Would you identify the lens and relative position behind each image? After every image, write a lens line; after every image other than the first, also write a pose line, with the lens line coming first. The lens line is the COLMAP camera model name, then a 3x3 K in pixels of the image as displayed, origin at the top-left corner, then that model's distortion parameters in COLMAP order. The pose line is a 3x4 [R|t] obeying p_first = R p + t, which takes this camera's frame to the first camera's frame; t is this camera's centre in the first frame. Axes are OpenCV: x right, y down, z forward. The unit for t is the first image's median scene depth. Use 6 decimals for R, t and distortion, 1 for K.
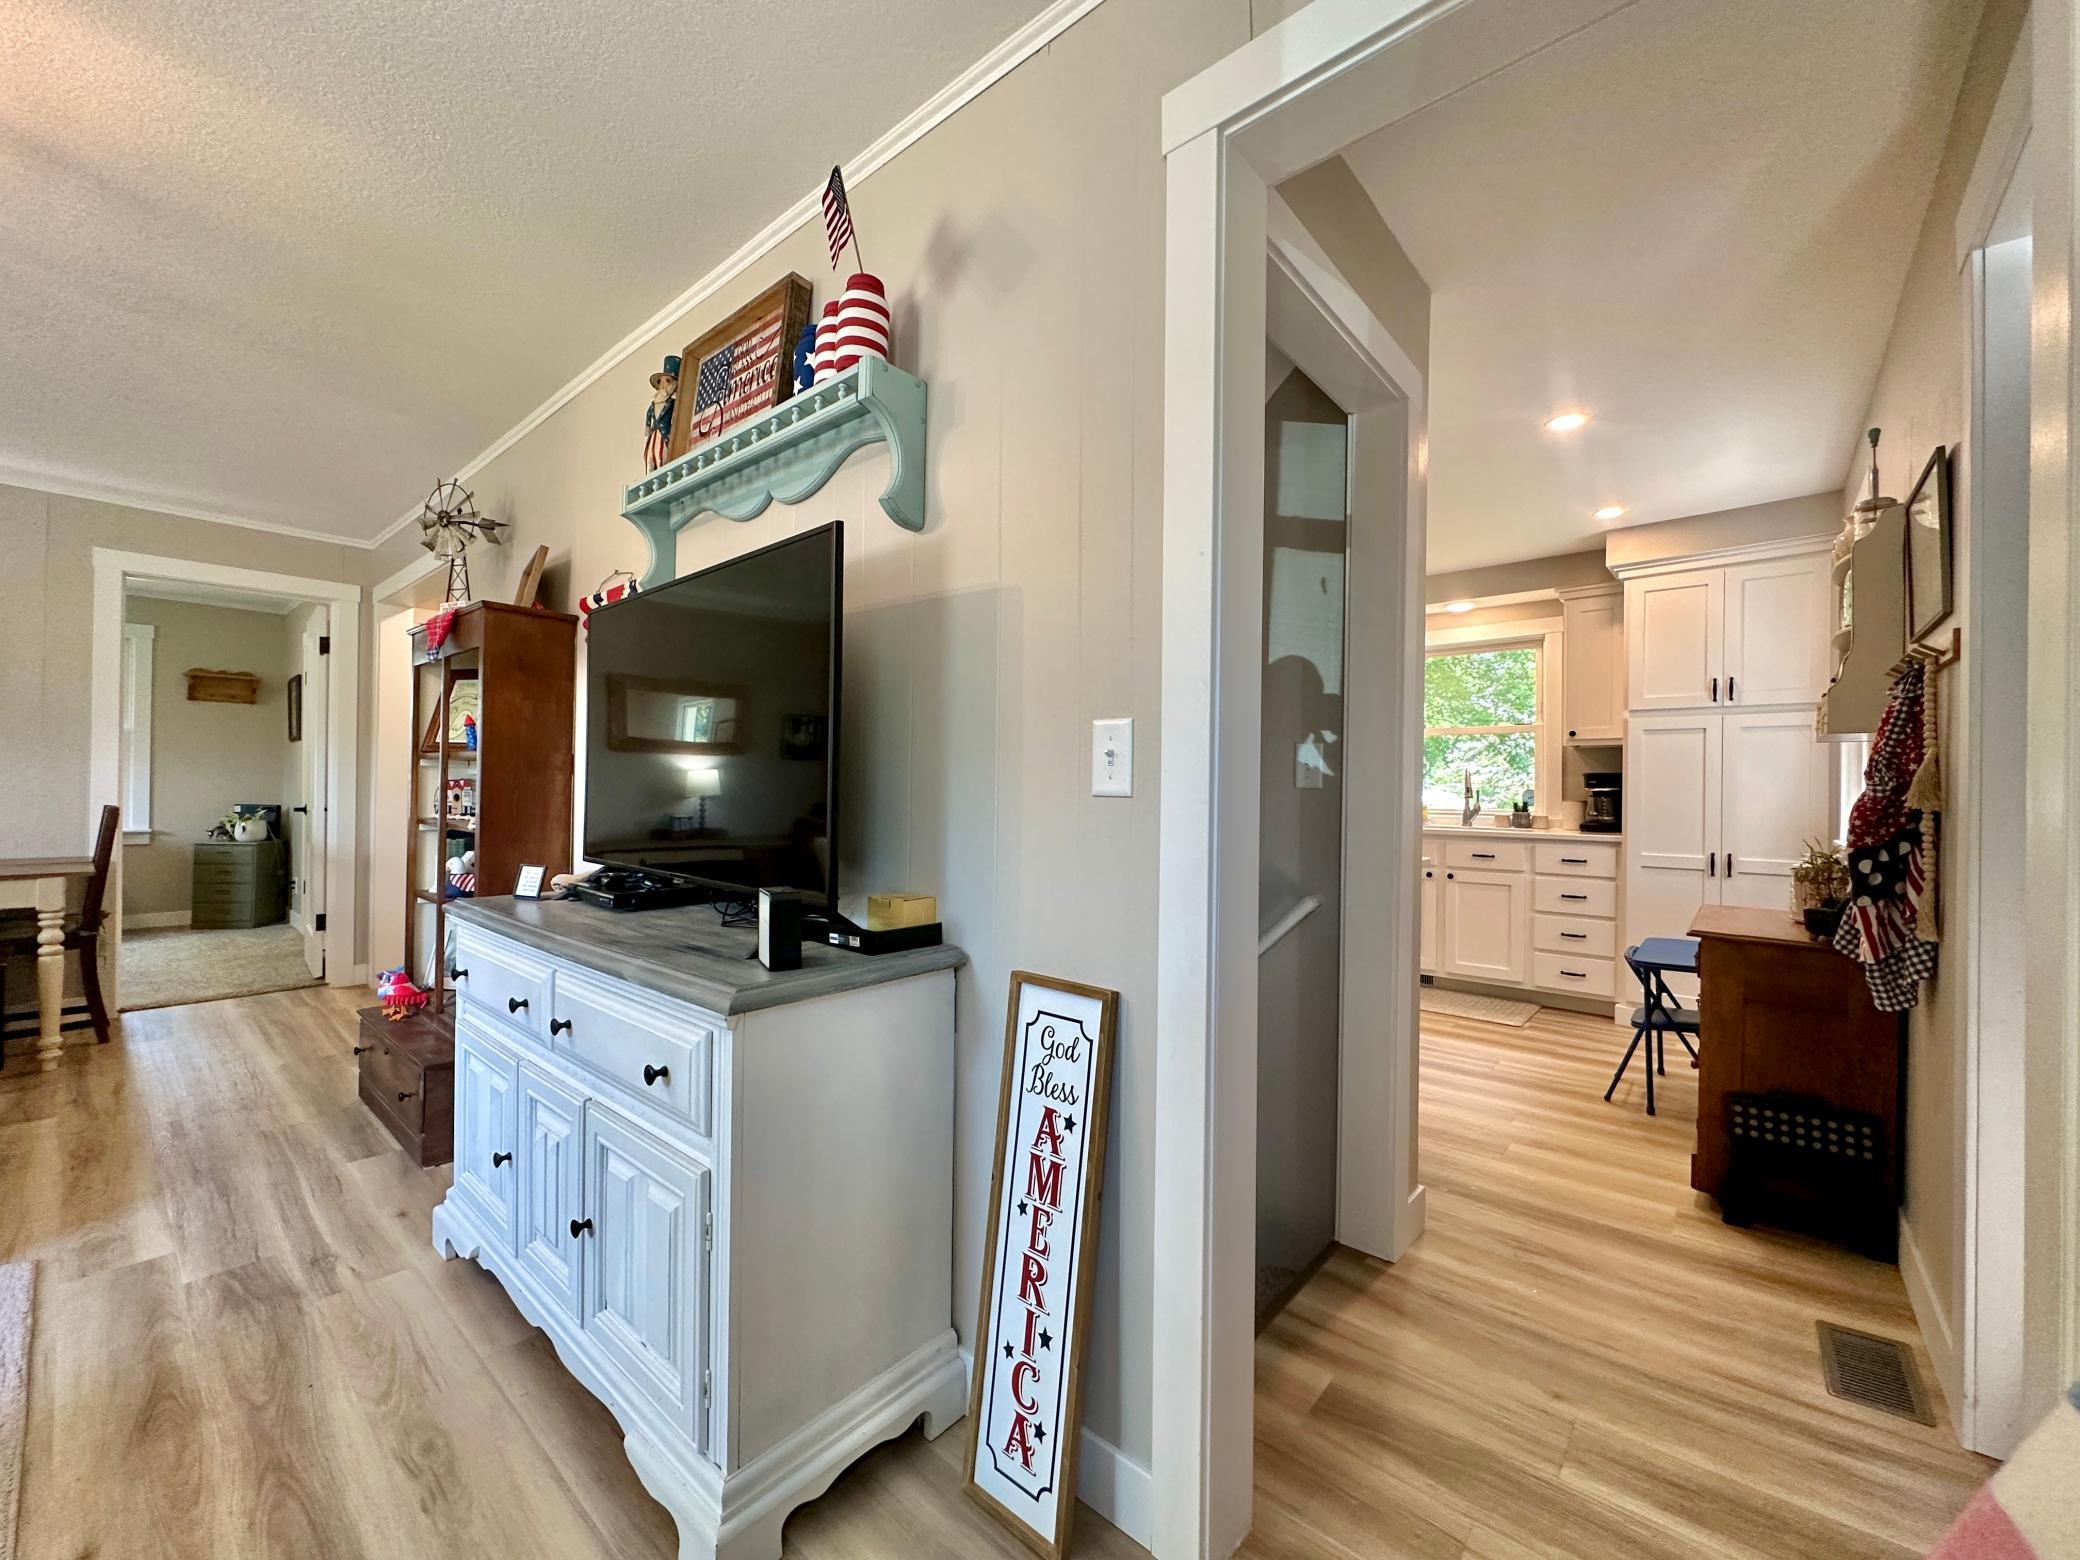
lens RADIAL K [[831.8, 0, 1040.0], [0, 831.8, 780.0], [0, 0, 1]] dist [0.000745, 0.000067]
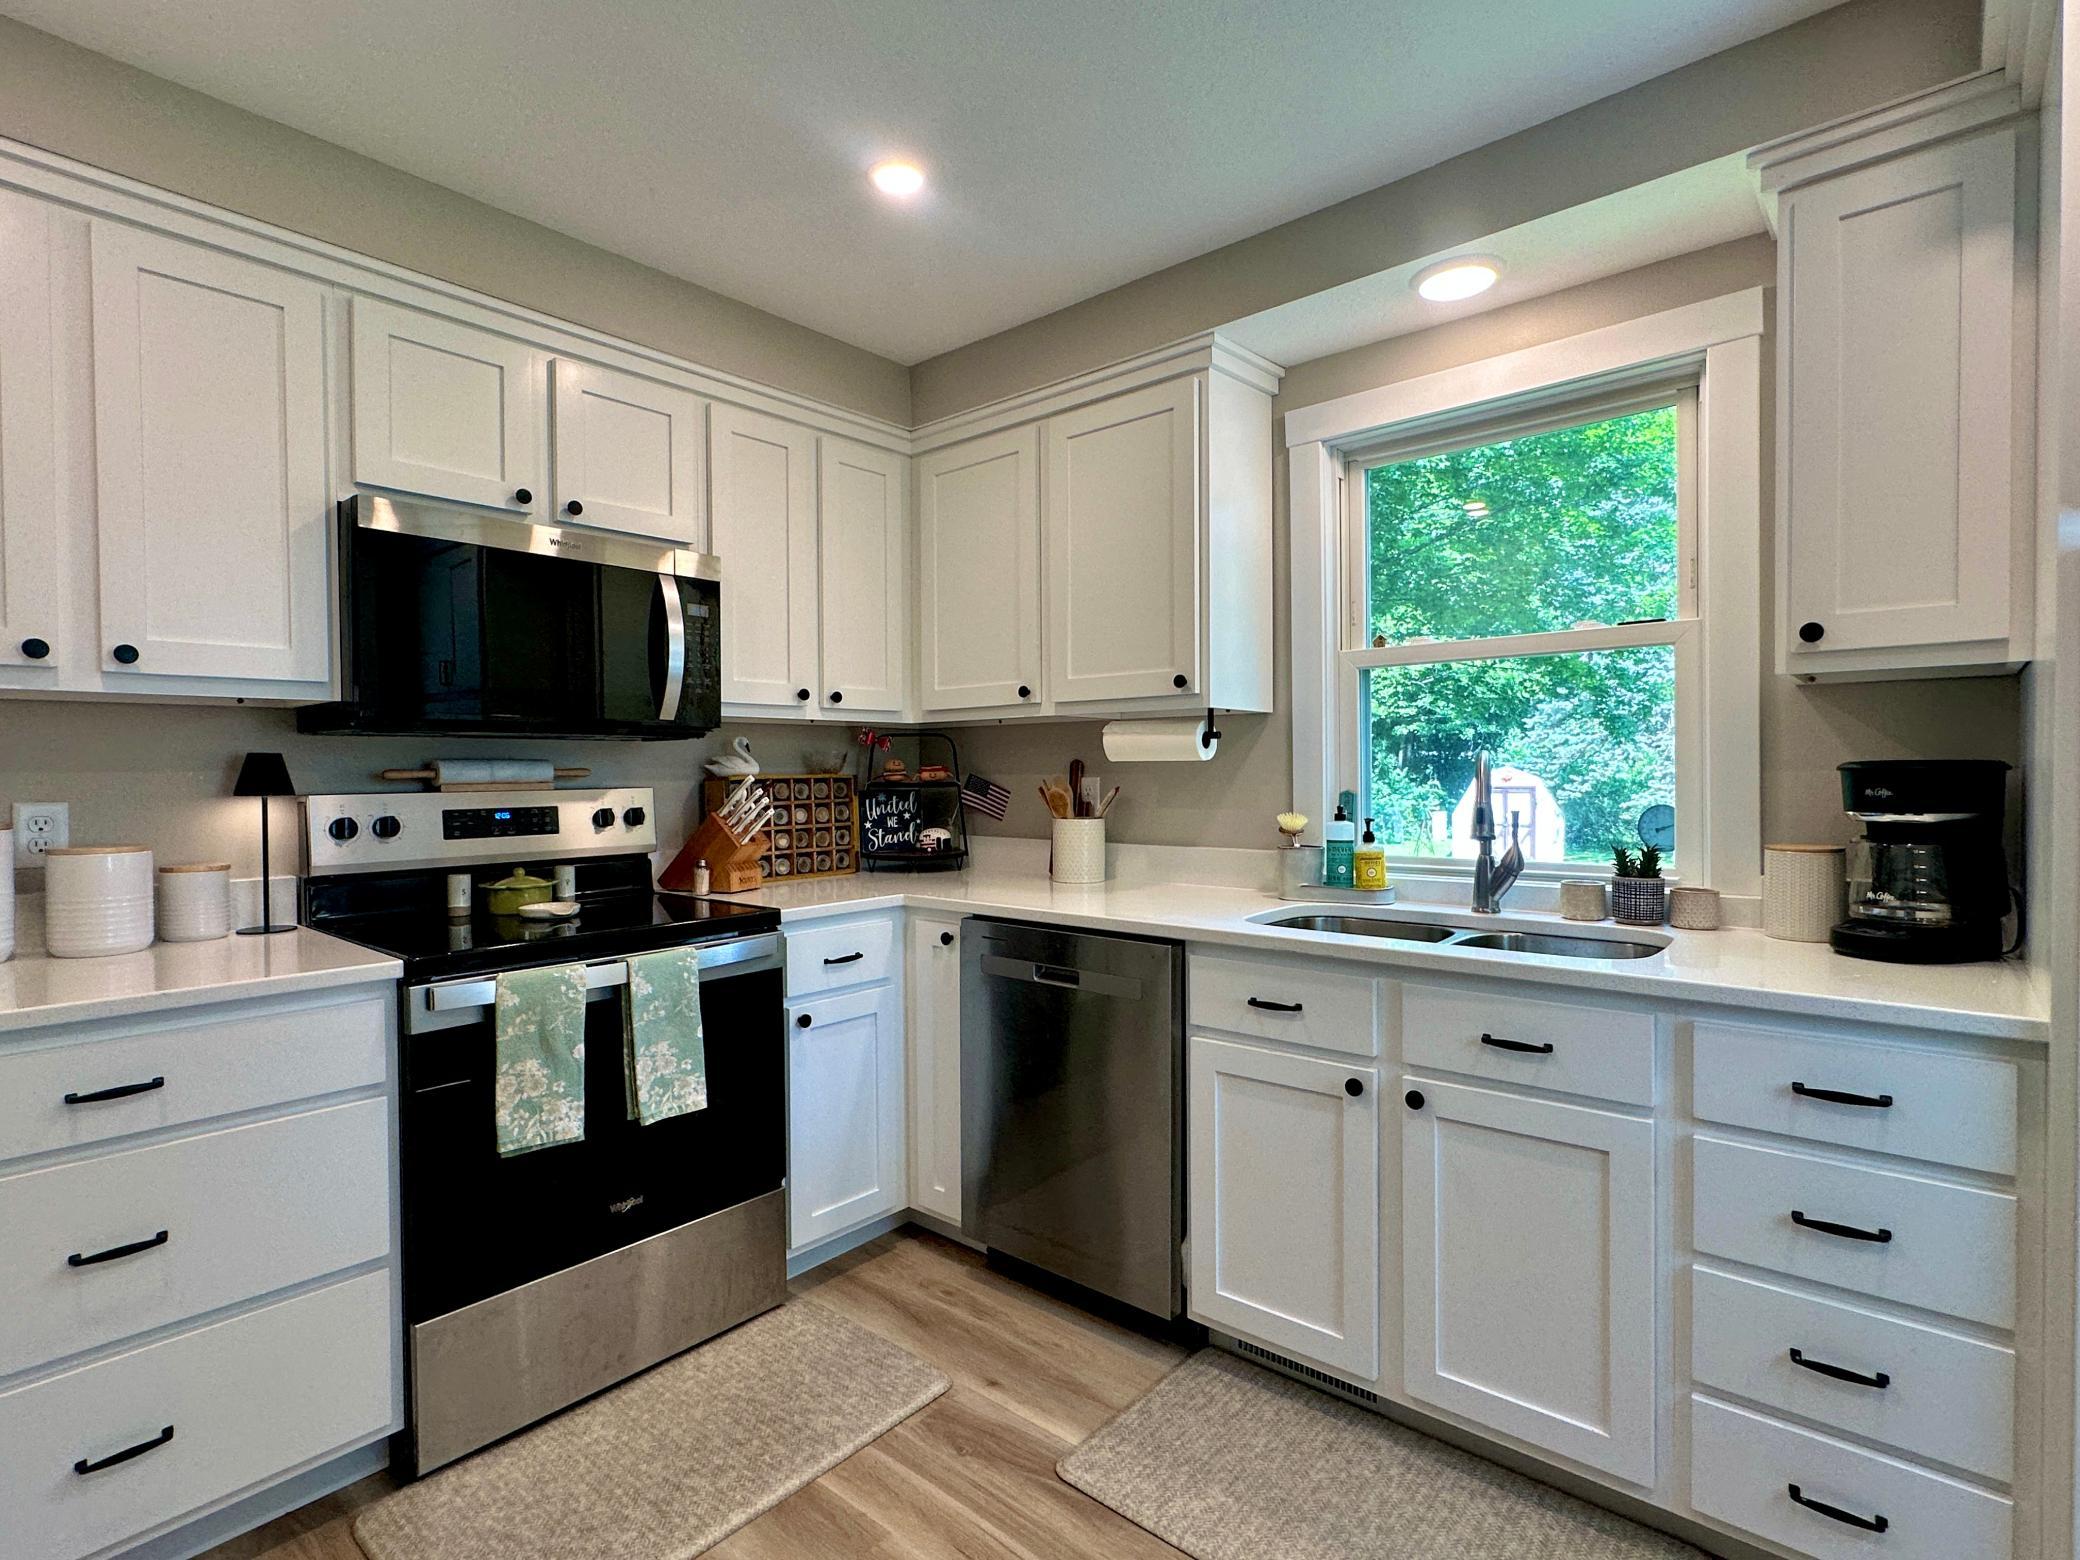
lens RADIAL K [[1034.0, 0, 1040.0], [0, 1034.0, 780.0], [0, 0, 1]] dist [-0.000674, 0.000514]
pose [[0.999811, -0.016503, 0.010255, 0.204616], [0.016293, 0.999662, 0.020245, -0.008452], [-0.010586, -0.020074, 0.999742, 0.359796]]
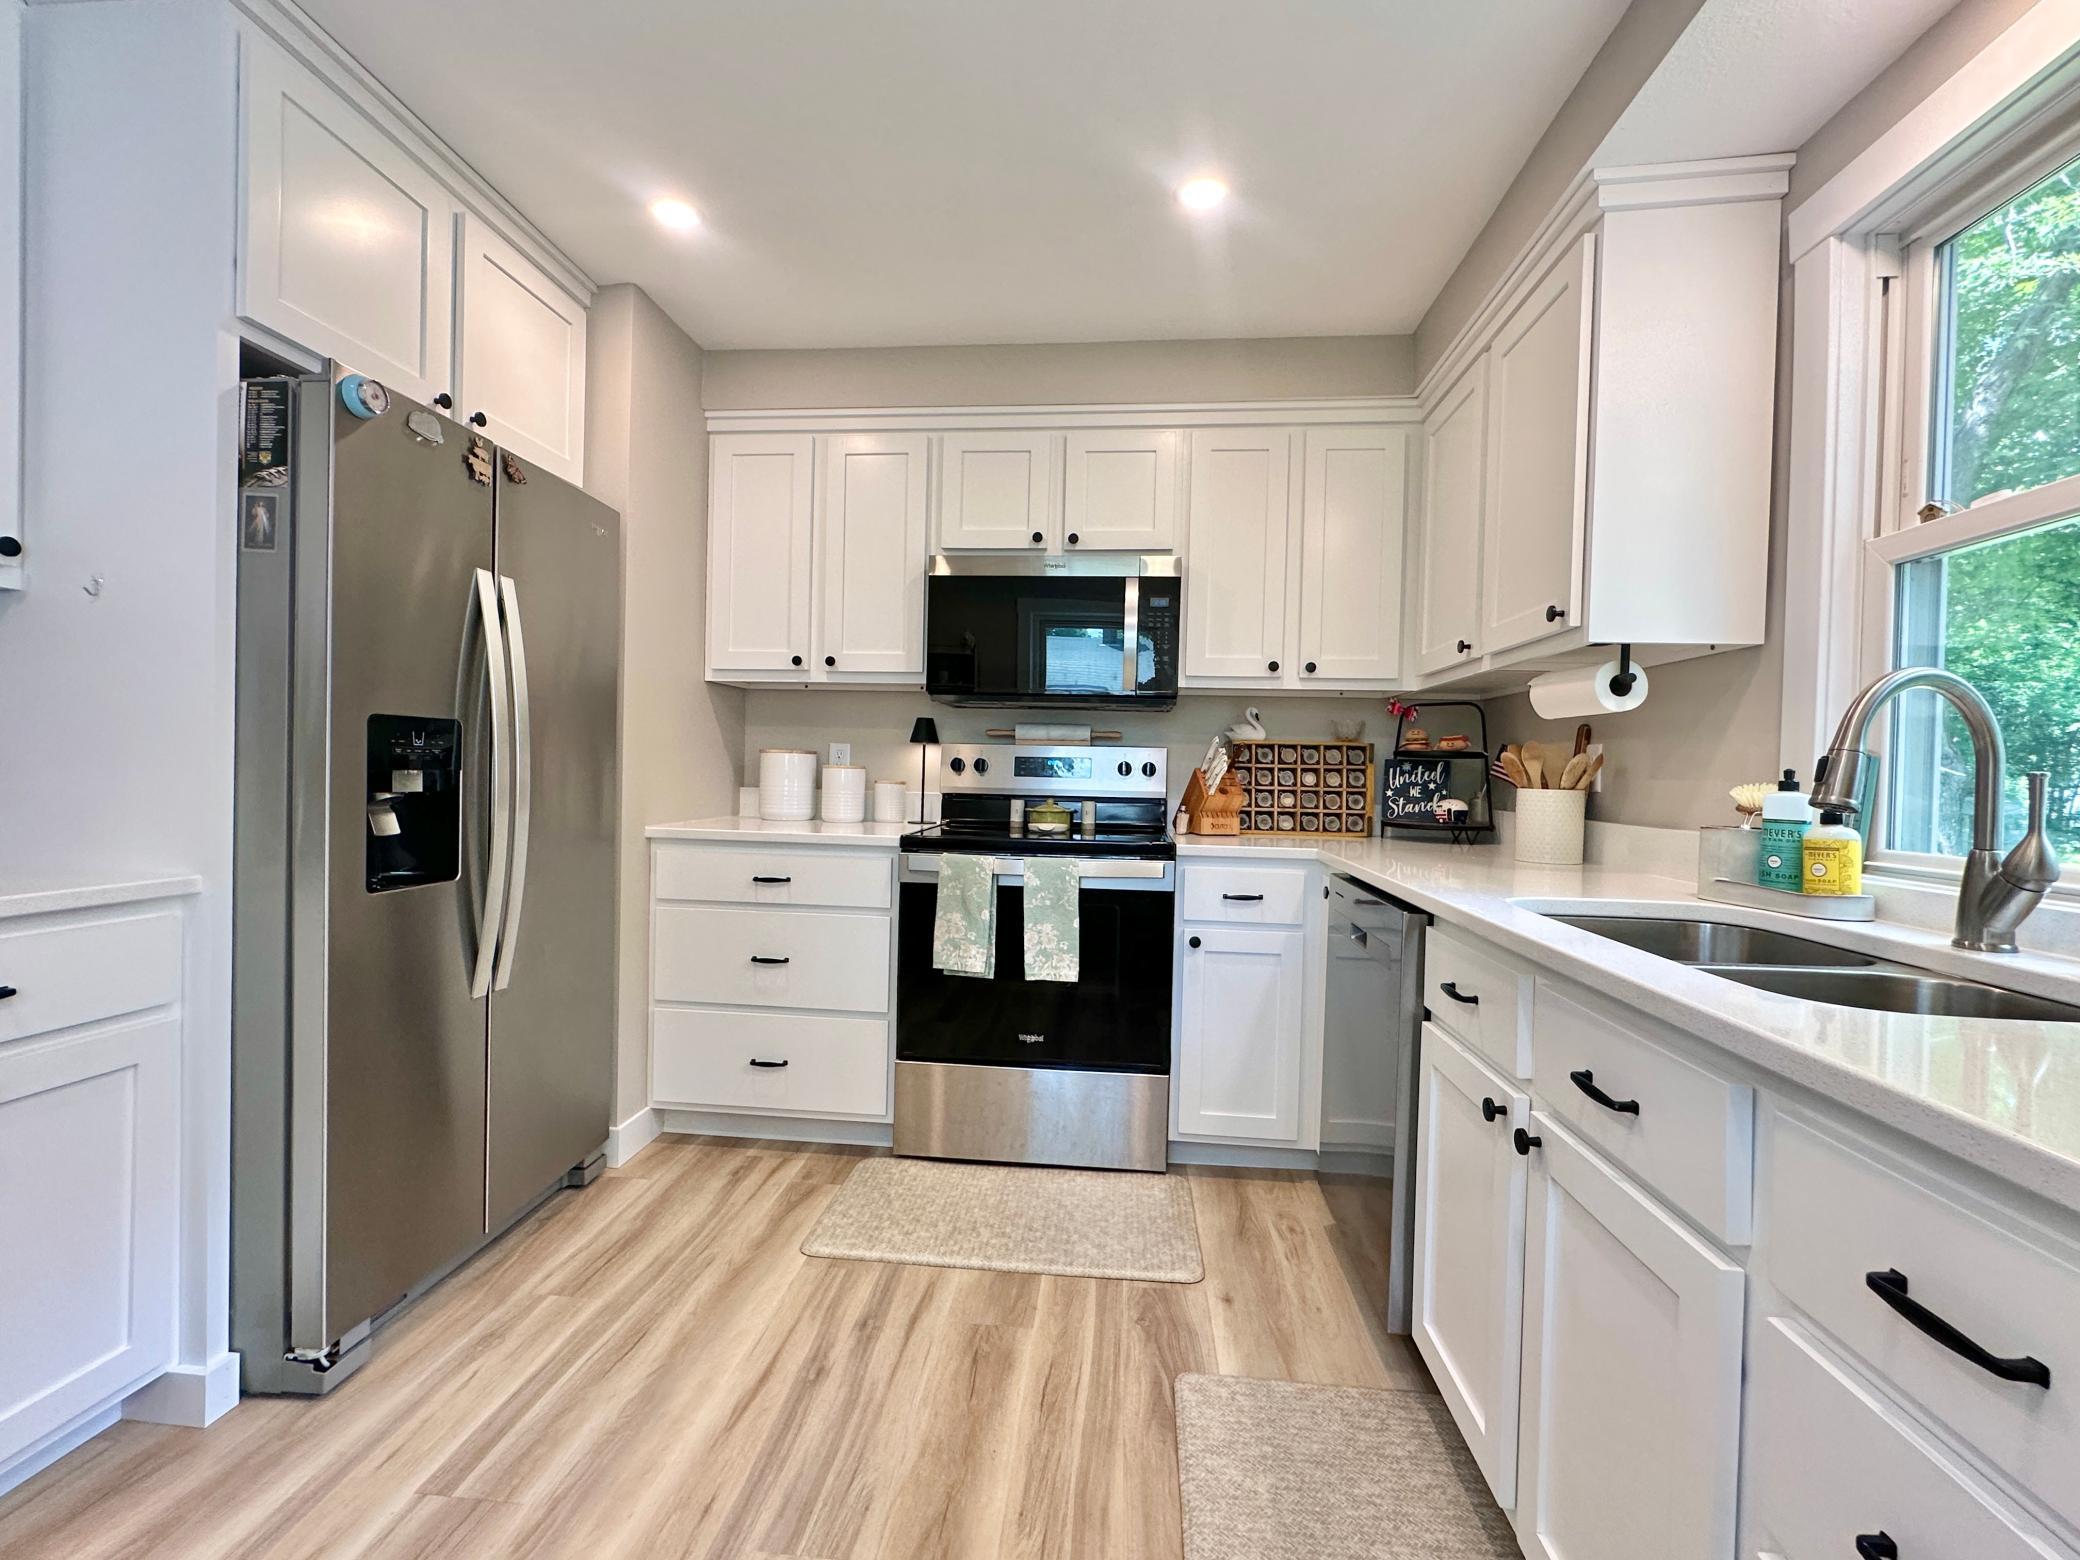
lens RADIAL K [[926.0, 0, 1040.0], [0, 926.0, 780.0], [0, 0, 1]] dist [-0.000936, -0.000234]
pose [[0.575821, 0.014322, -0.817450, 0.360372], [-0.011801, 0.999888, 0.009206, 0.008813], [0.817491, 0.004346, 0.575926, 0.433612]]
